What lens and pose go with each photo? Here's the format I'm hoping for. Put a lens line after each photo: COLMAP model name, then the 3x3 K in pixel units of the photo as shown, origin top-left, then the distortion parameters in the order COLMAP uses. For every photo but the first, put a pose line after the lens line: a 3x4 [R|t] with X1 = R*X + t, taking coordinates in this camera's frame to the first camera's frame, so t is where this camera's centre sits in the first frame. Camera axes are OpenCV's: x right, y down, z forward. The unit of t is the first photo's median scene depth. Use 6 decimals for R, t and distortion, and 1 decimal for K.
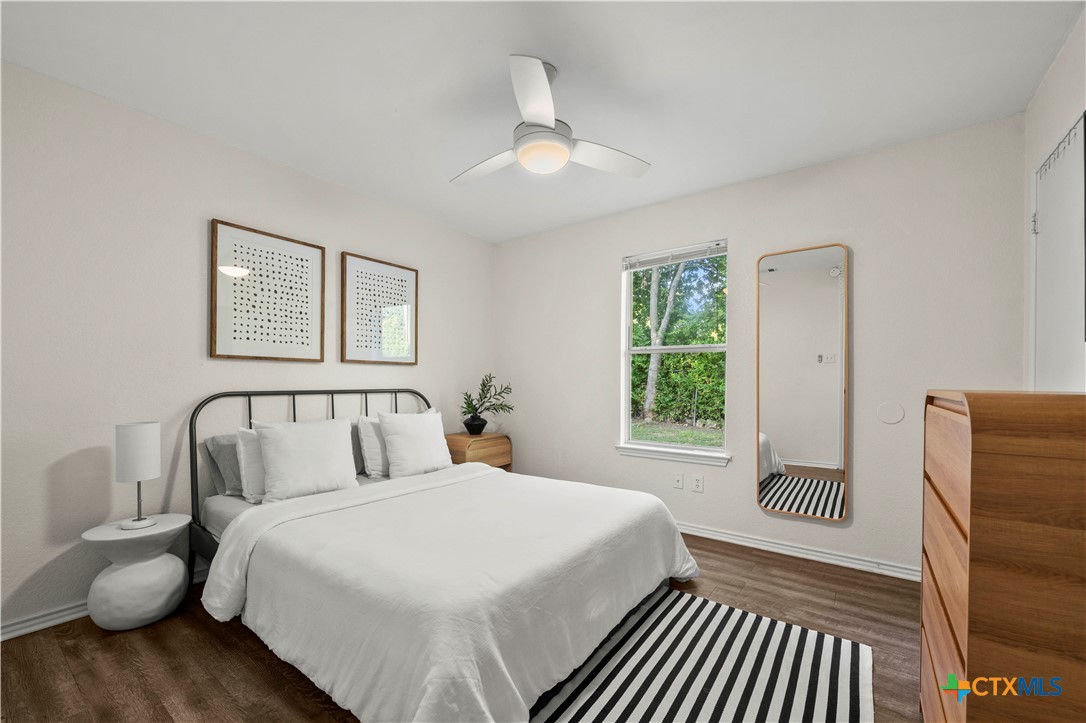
lens RADIAL K [[431.9, 0, 550.7], [0, 431.9, 383.4], [0, 0, 1]] dist [0.002090, -0.000235]
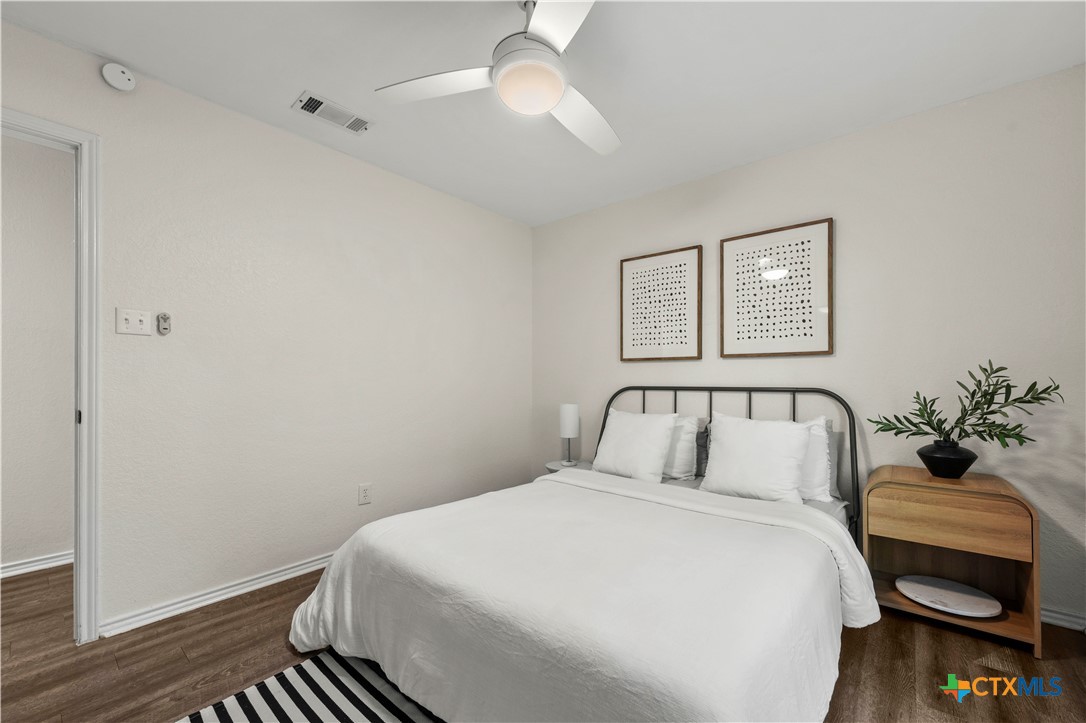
lens RADIAL K [[431.9, 0, 544.1], [0, 431.9, 372.8], [0, 0, 1]] dist [0.002090, -0.000235]
pose [[-0.066013, -0.010587, -0.997763, 0.513320], [0.003032, 0.999937, -0.010811, -0.006843], [0.997814, -0.003739, -0.065976, 0.717793]]
